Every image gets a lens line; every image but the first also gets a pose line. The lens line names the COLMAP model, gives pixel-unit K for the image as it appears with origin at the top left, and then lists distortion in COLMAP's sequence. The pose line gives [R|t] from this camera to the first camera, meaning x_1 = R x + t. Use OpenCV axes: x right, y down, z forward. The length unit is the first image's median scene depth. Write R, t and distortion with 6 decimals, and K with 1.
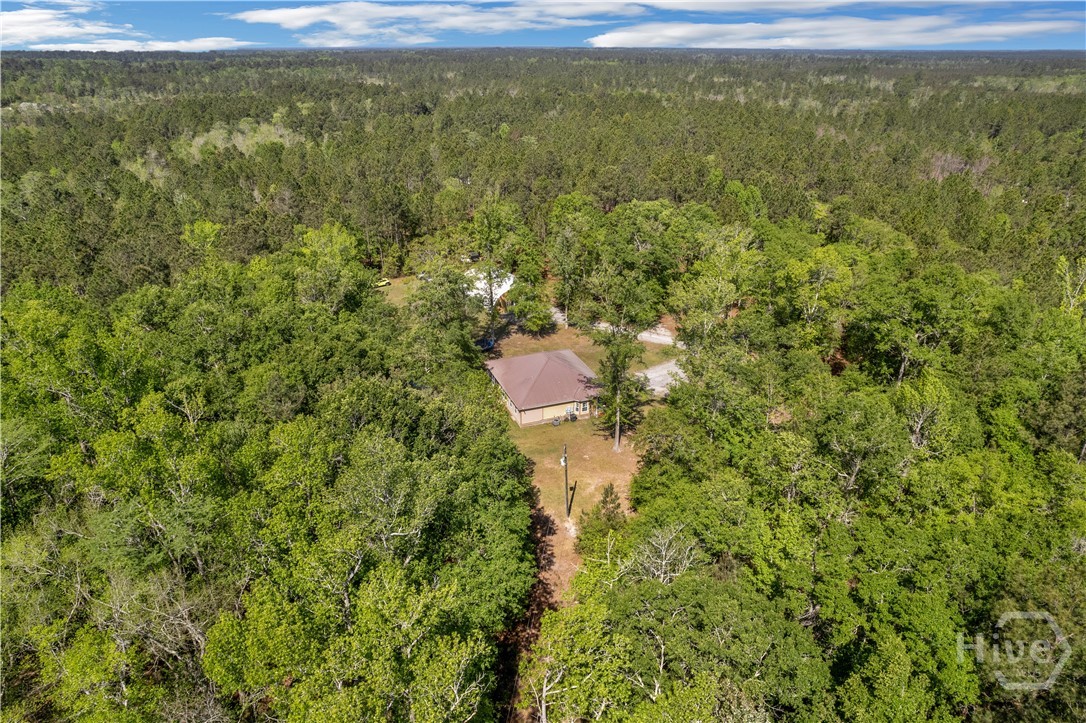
lens RADIAL K [[697.1, 0, 543.0], [0, 697.1, 361.5], [0, 0, 1]] dist [-0.015617, 0.001184]
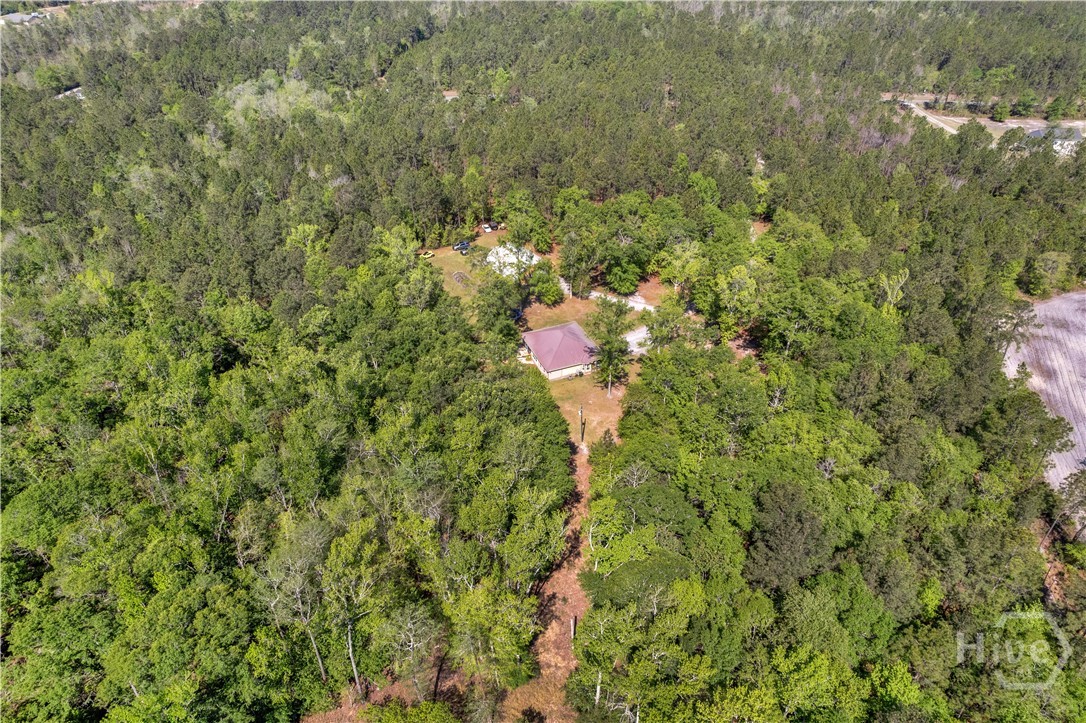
lens RADIAL K [[697.1, 0, 543.0], [0, 697.1, 361.5], [0, 0, 1]] dist [-0.015617, 0.001184]
pose [[0.999452, -0.020025, 0.026366, -0.082983], [0.015130, 0.984584, 0.174255, -0.222227], [-0.029449, -0.173761, 0.984347, -0.533148]]
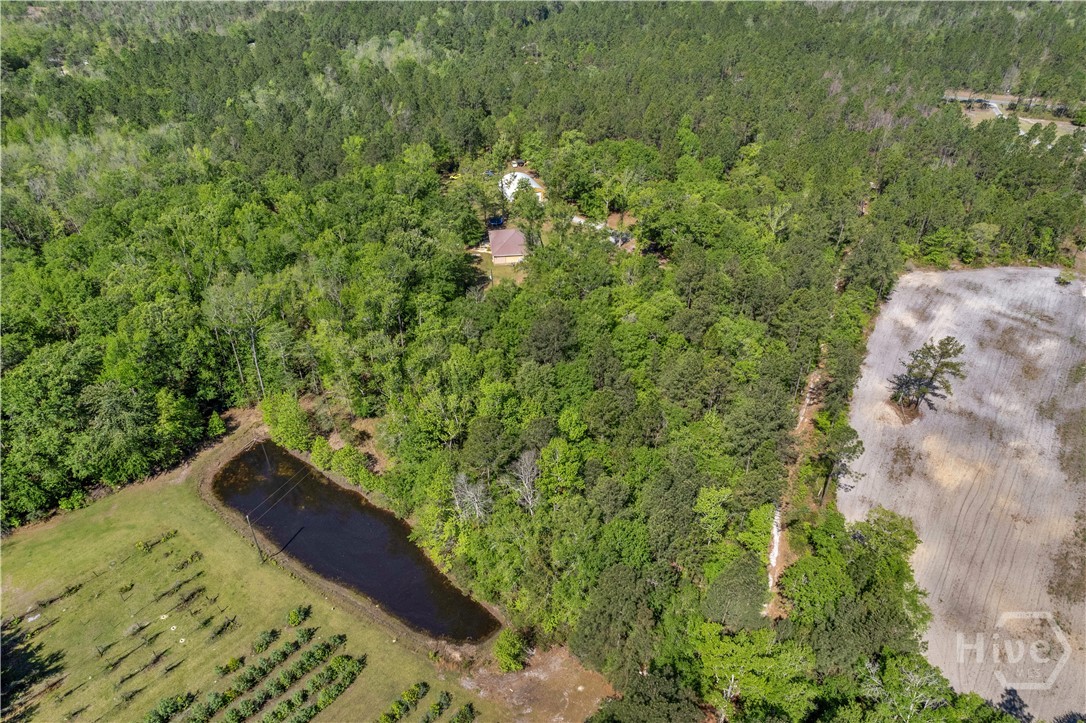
lens RADIAL K [[697.1, 0, 543.0], [0, 697.1, 361.5], [0, 0, 1]] dist [-0.015617, 0.001184]
pose [[0.974272, 0.132255, -0.182489, 0.506091], [-0.097401, 0.977277, 0.188261, -0.026132], [0.203241, -0.165643, 0.965016, -0.954166]]
